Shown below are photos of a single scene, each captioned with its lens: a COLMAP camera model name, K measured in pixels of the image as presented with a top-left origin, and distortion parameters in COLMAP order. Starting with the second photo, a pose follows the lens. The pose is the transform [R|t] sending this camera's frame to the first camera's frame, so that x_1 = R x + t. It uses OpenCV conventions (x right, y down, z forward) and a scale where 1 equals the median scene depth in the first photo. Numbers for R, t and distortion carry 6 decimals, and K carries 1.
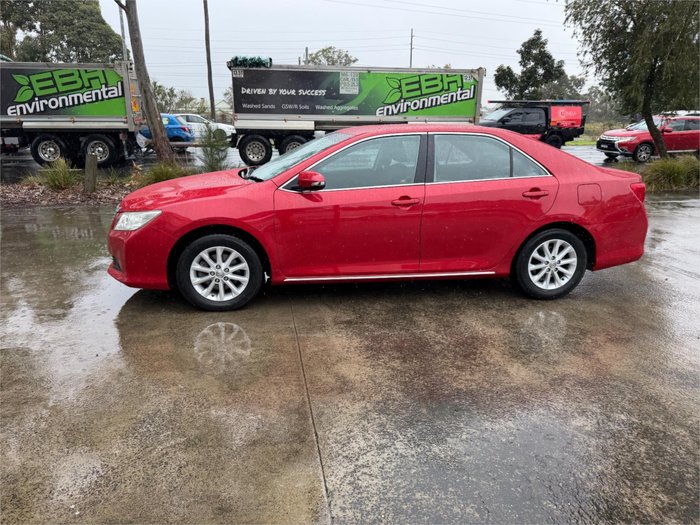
lens RADIAL K [[518.6, 0, 314.5], [0, 518.6, 263.2], [0, 0, 1]] dist [0.087949, -0.178680]
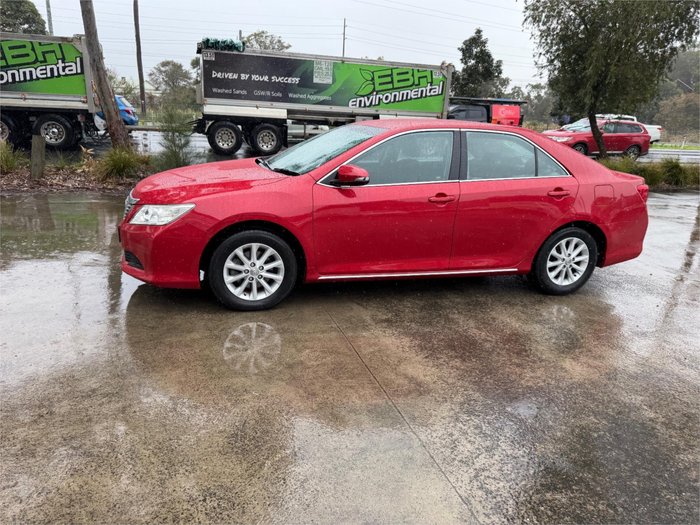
lens RADIAL K [[527.9, 0, 318.3], [0, 527.9, 263.9], [0, 0, 1]] dist [0.029632, -0.058662]
pose [[0.987975, -0.000155, 0.154616, -0.095024], [-0.002959, 0.999797, 0.019911, -0.005848], [-0.154588, -0.020129, 0.987774, 0.015745]]
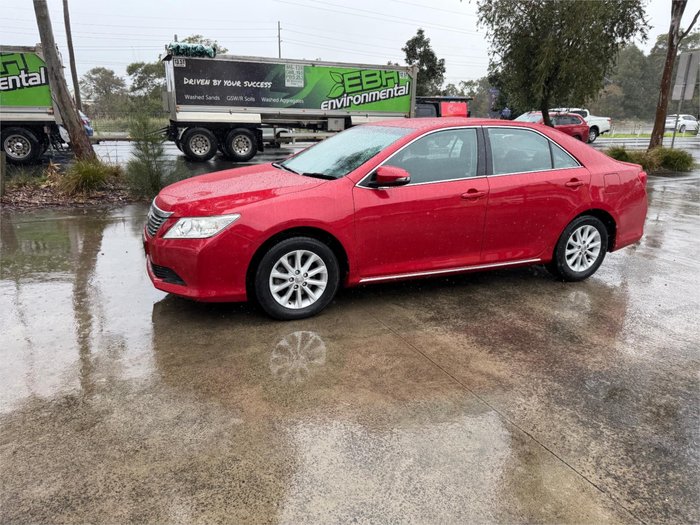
lens RADIAL K [[532.3, 0, 320.3], [0, 532.3, 243.9], [0, 0, 1]] dist [0.062400, -0.112881]
pose [[0.962443, -0.055031, 0.265849, -0.169807], [0.062016, 0.997914, -0.017943, -0.010022], [-0.264307, 0.033756, 0.963848, 0.031895]]
